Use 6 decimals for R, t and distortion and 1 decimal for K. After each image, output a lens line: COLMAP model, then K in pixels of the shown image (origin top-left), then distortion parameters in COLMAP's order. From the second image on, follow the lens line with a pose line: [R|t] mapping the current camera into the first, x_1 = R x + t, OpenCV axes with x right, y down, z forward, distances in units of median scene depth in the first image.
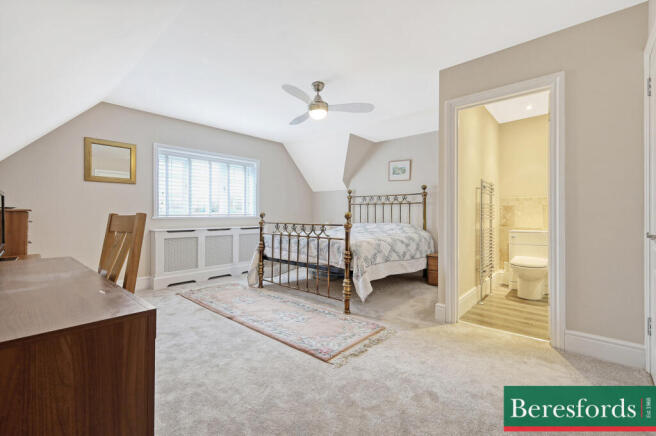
lens RADIAL K [[284.6, 0, 326.5], [0, 284.6, 216.3], [0, 0, 1]] dist [0.004108, -0.000038]
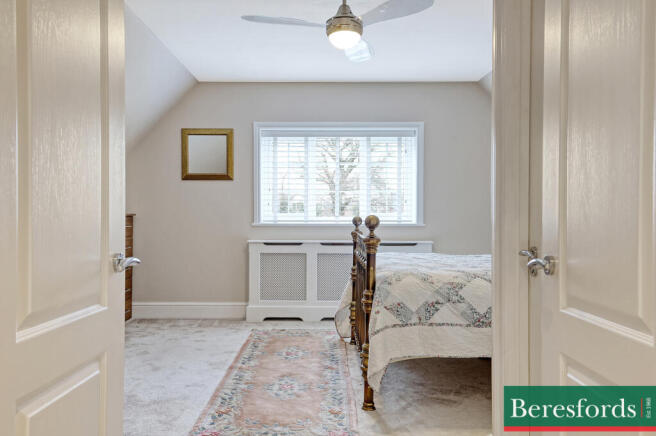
lens RADIAL K [[549.8, 0, 327.3], [0, 549.8, 218.9], [0, 0, 1]] dist [0.004498, 0.000298]
pose [[0.669131, 0.002461, -0.743140, 0.606083], [-0.010063, 0.999933, -0.005749, -0.002094], [0.743076, 0.011325, 0.669111, 0.204092]]
